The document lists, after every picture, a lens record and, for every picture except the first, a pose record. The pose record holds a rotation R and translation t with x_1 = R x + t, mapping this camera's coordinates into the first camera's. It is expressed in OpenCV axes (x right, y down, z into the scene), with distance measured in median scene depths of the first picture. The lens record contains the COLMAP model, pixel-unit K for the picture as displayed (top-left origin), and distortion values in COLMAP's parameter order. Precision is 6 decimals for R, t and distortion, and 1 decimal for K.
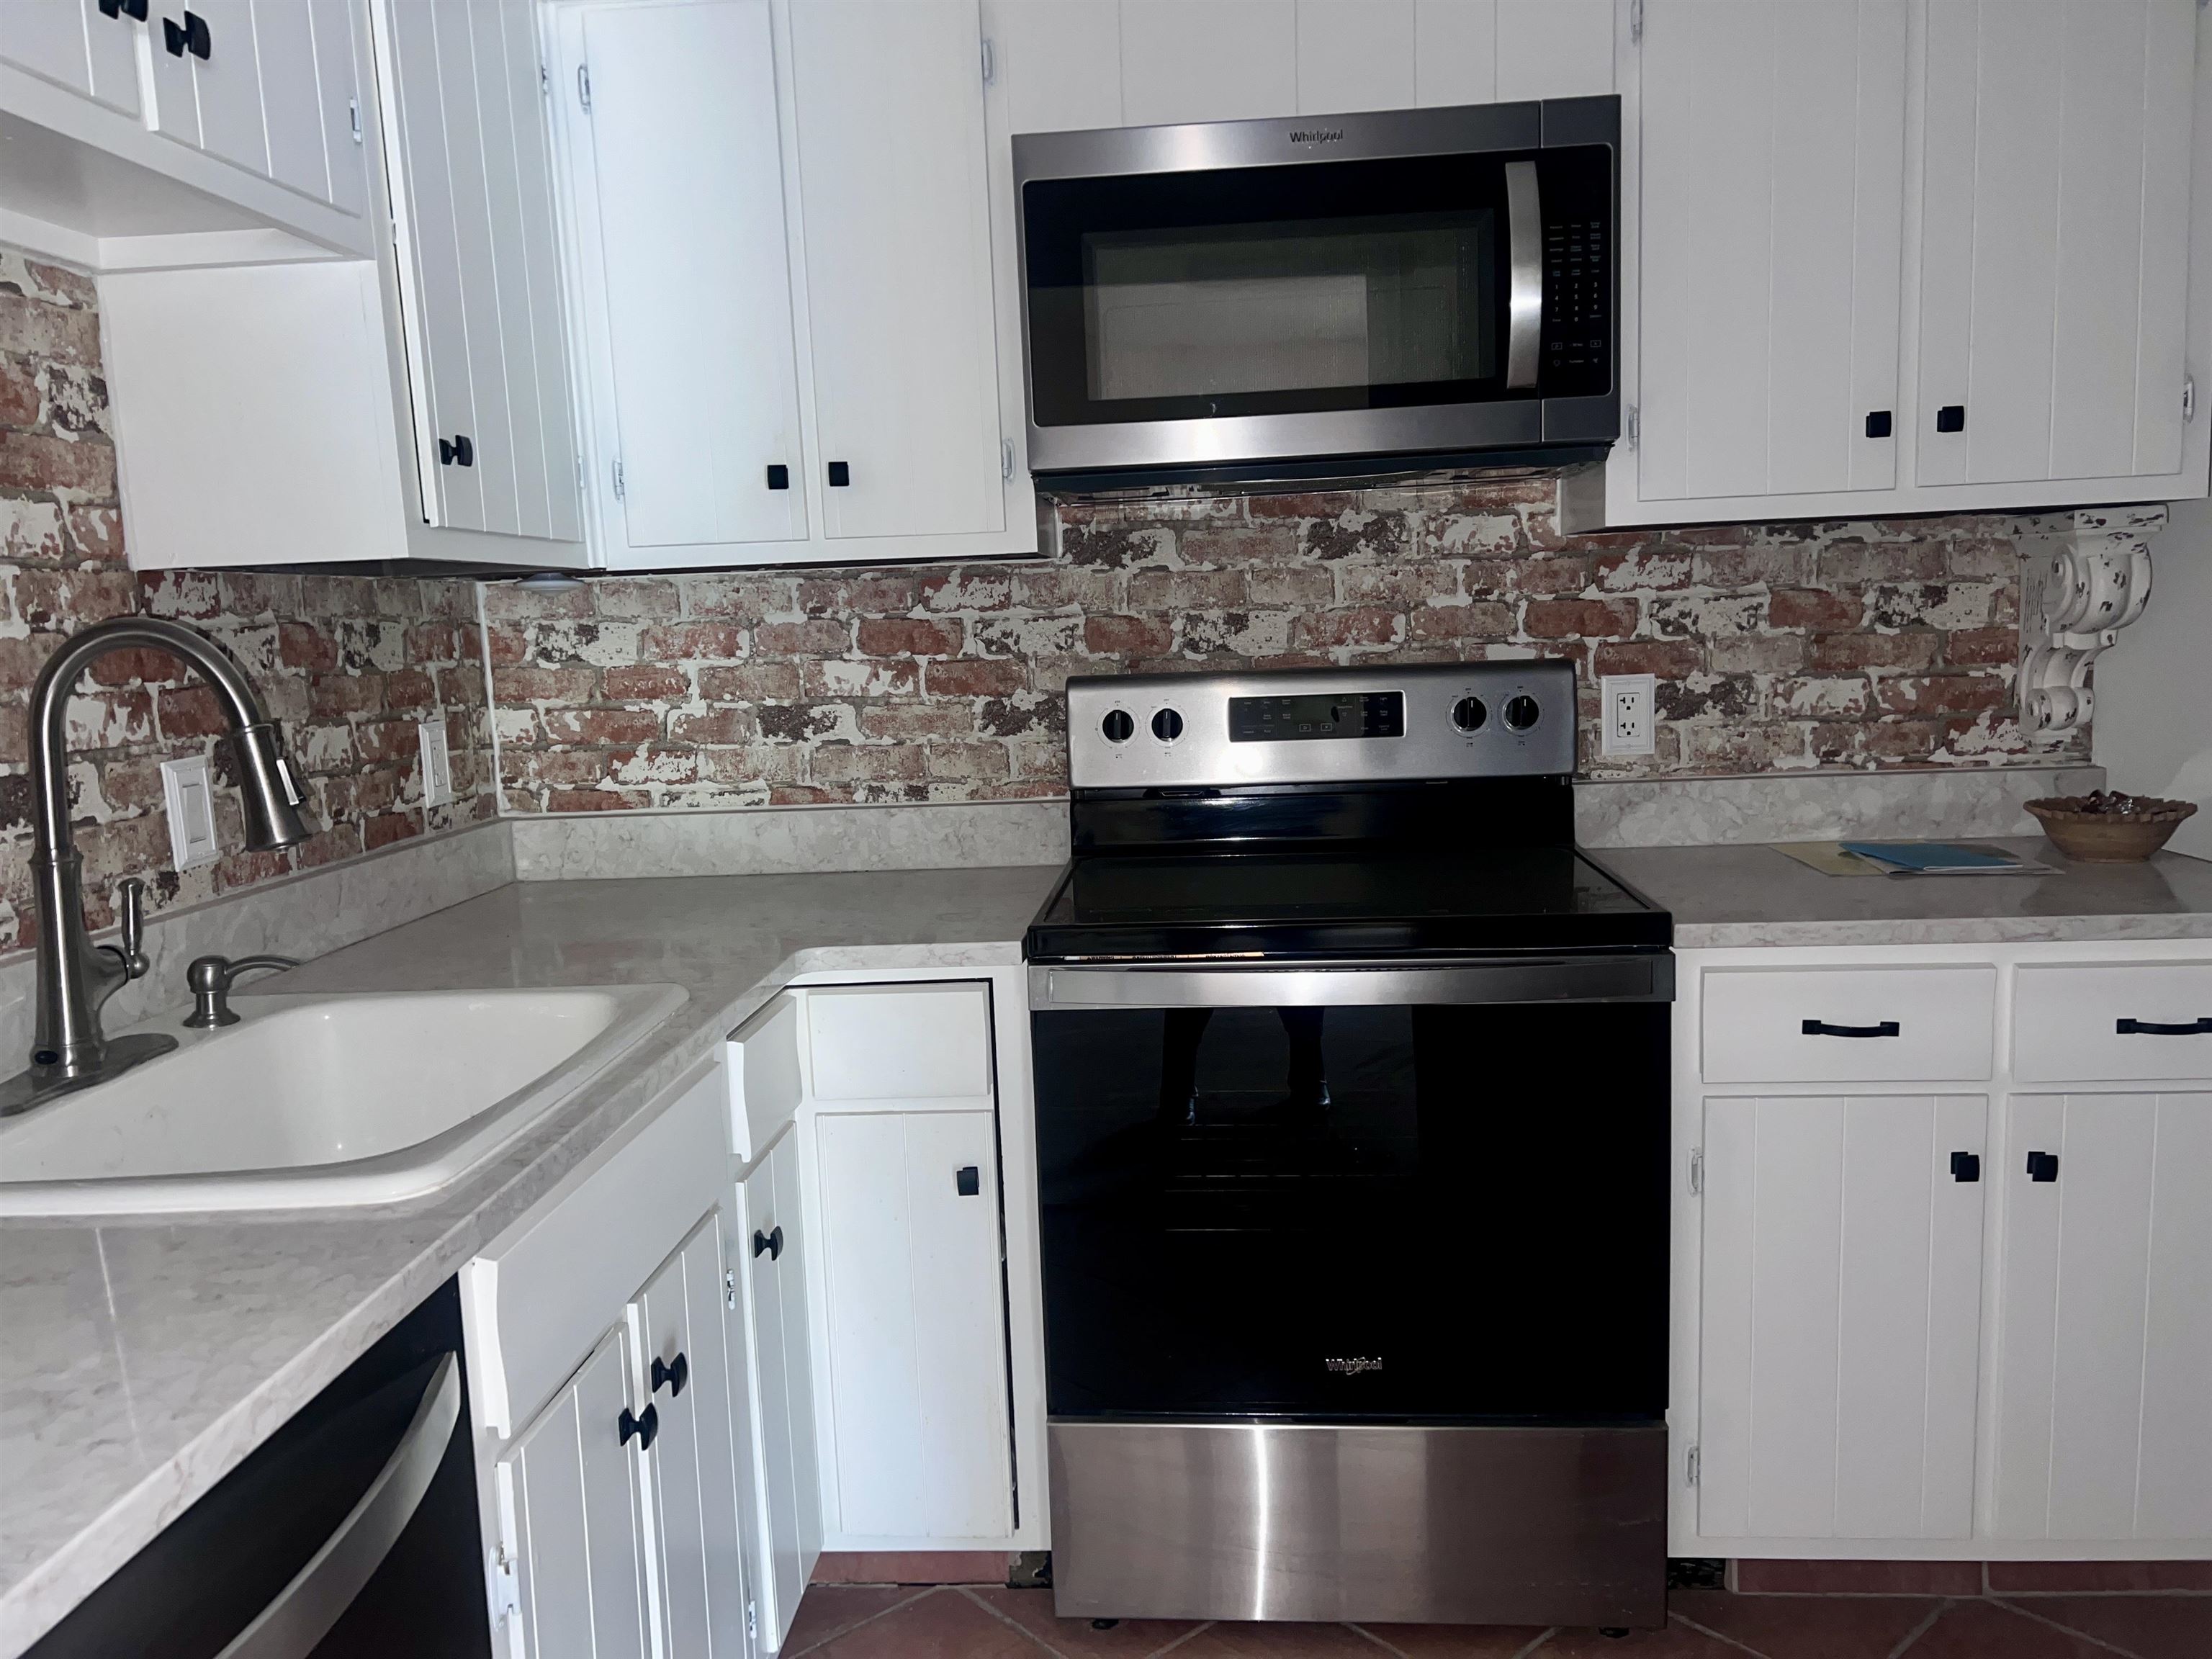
lens RADIAL K [[1665.0, 0, 1106.8], [0, 1665.0, 844.1], [0, 0, 1]] dist [0.052092, -0.063209]
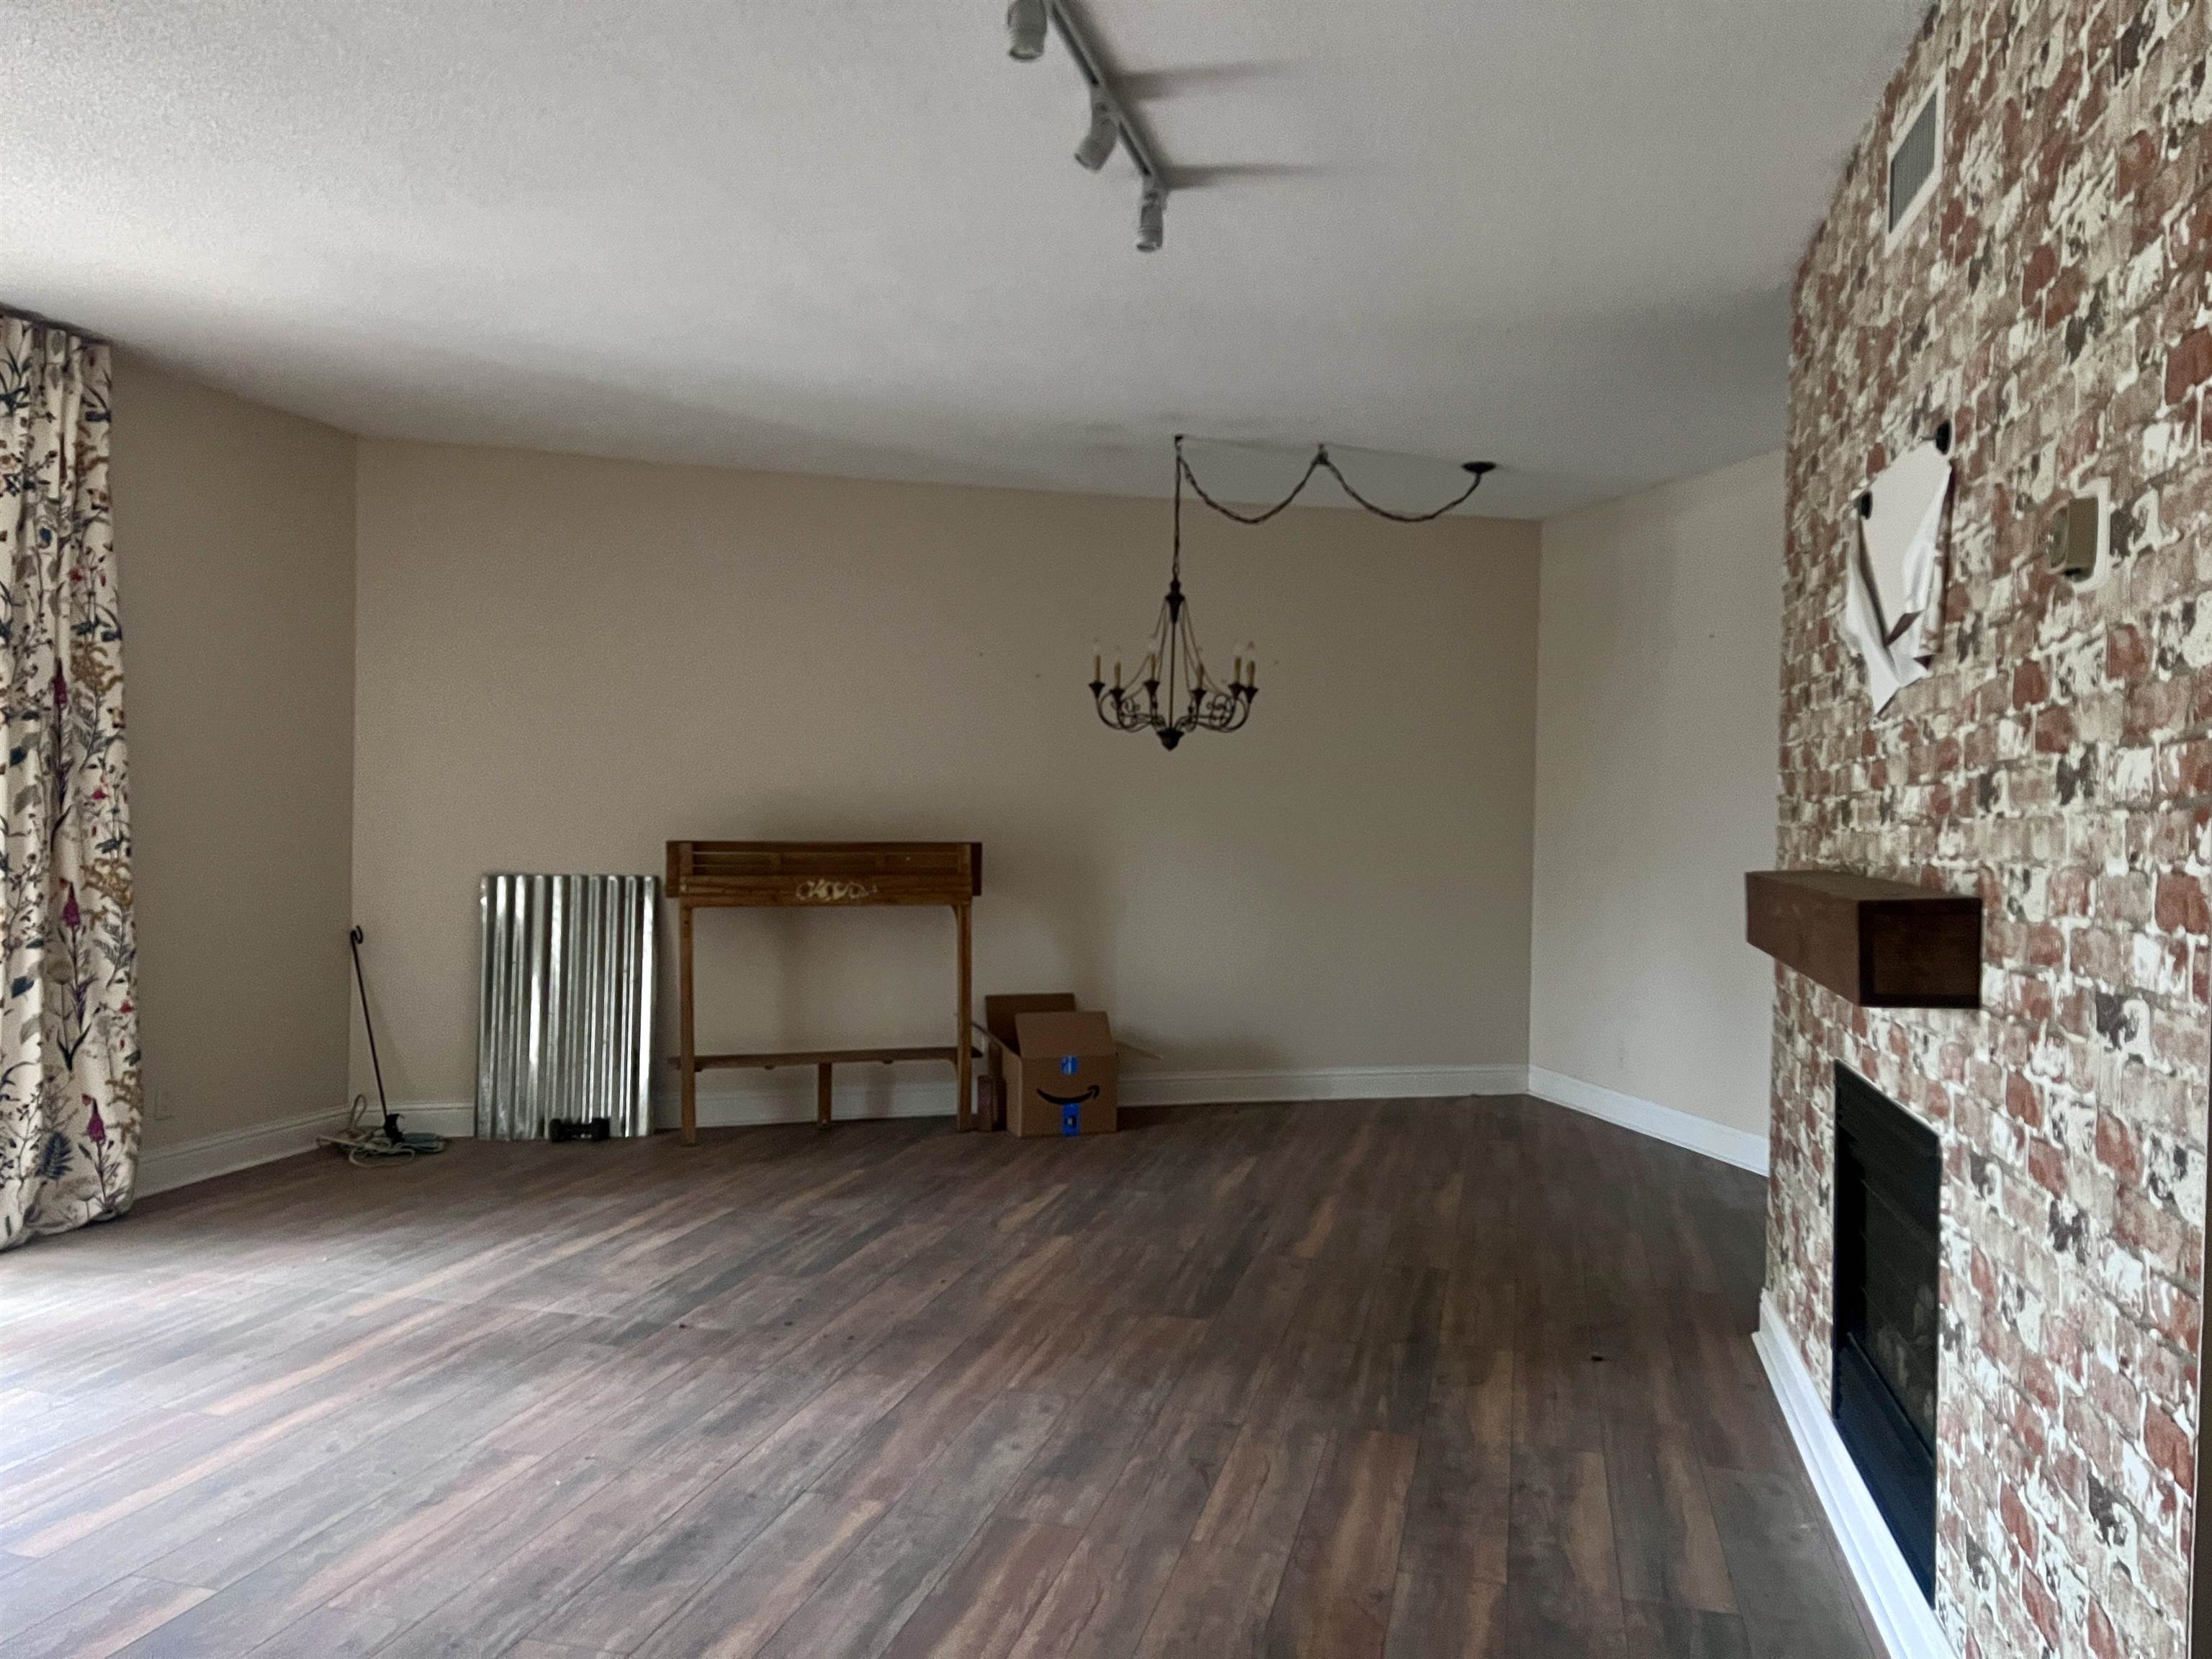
lens RADIAL K [[1665.0, 0, 1082.5], [0, 1665.0, 837.3], [0, 0, 1]] dist [0.052092, -0.063209]
pose [[-0.982357, 0.018178, 0.186131, -0.111551], [0.040014, 0.992647, 0.114239, -0.132444], [-0.182686, 0.119672, -0.975861, 1.780609]]
